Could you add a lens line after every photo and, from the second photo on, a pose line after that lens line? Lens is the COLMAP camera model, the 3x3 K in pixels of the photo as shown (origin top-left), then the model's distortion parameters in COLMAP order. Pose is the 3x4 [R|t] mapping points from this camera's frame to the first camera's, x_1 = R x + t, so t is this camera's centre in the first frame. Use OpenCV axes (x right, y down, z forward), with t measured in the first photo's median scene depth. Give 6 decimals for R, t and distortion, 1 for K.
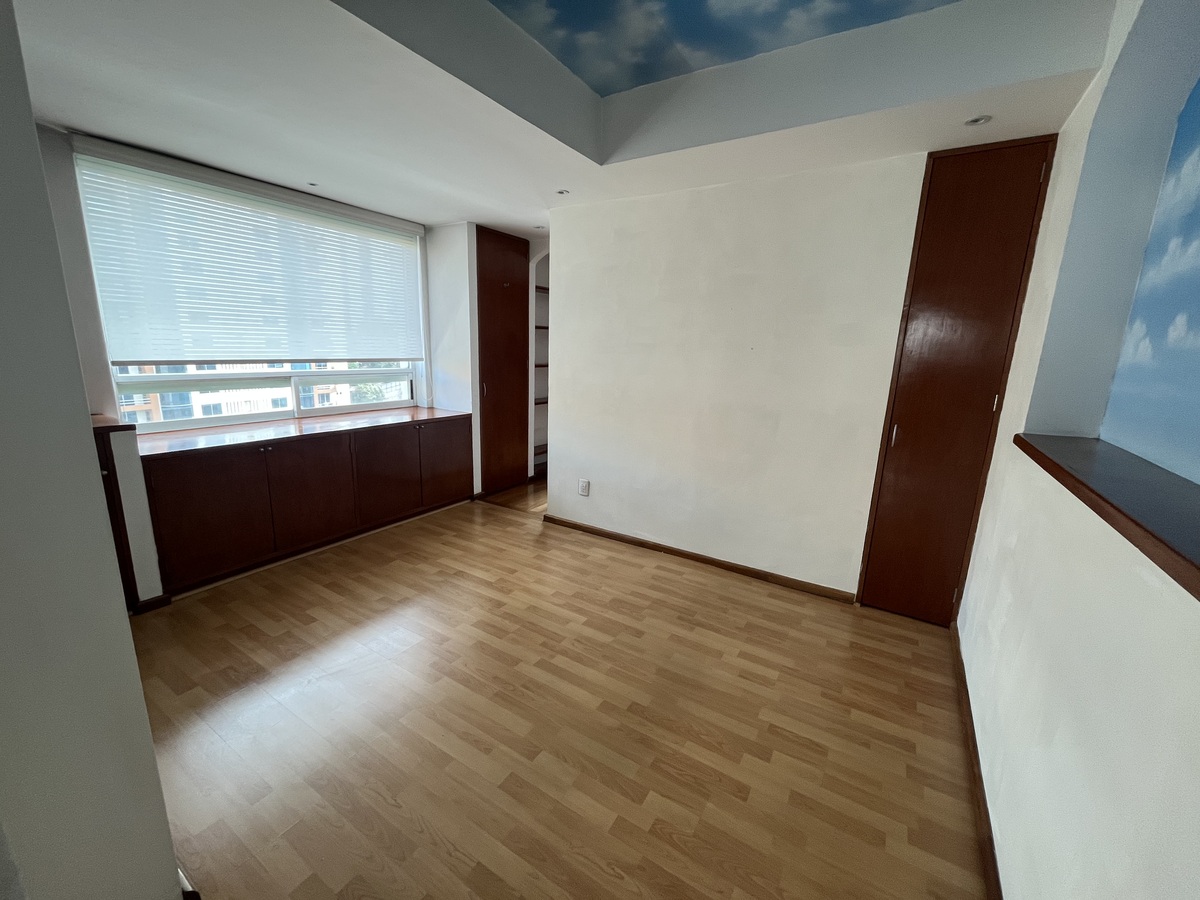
lens RADIAL K [[483.5, 0, 598.3], [0, 483.5, 449.2], [0, 0, 1]] dist [-0.003240, 0.000208]
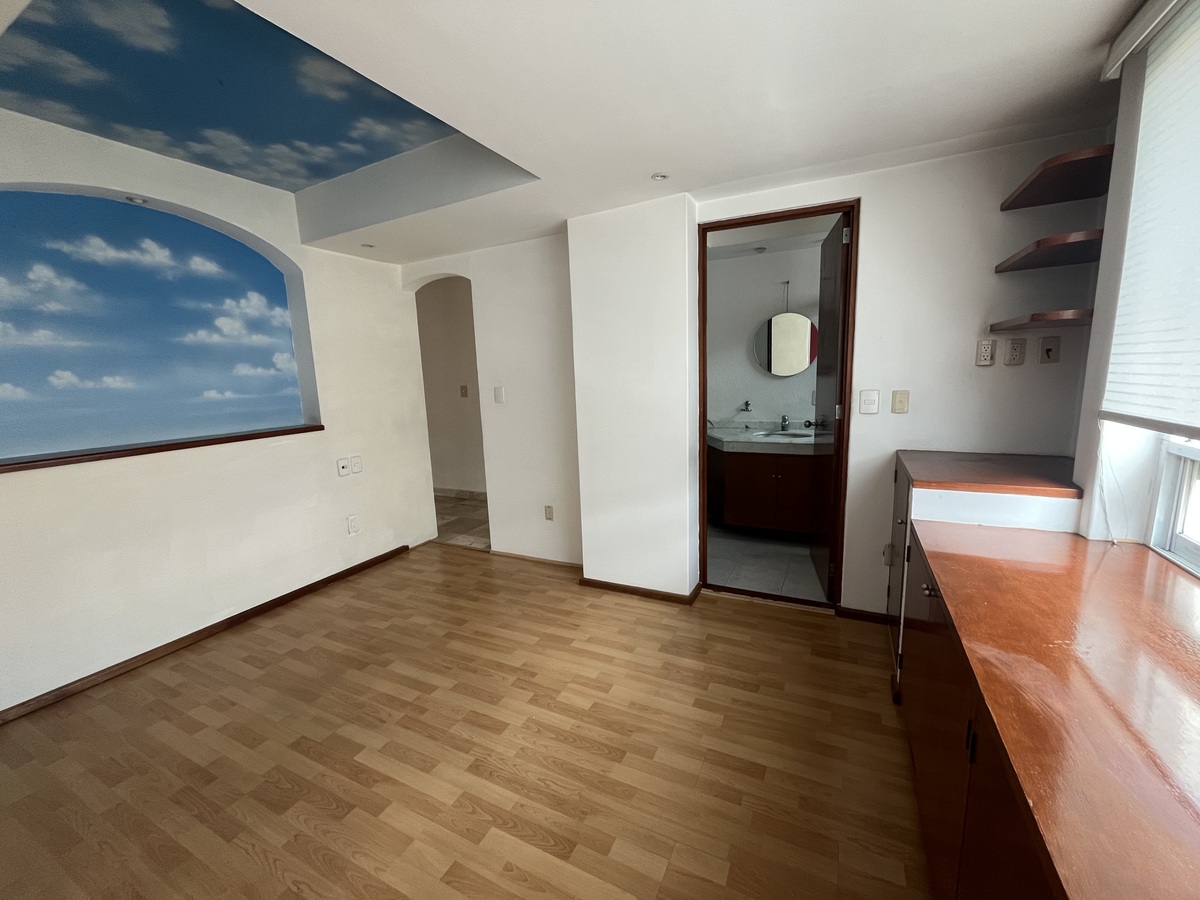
lens RADIAL K [[483.5, 0, 599.7], [0, 483.5, 454.6], [0, 0, 1]] dist [-0.003240, 0.000208]
pose [[-0.995756, 0.022862, -0.089152, -0.359448], [-0.011417, 0.930491, 0.366137, -0.369227], [0.091326, 0.365601, -0.926281, 1.635686]]
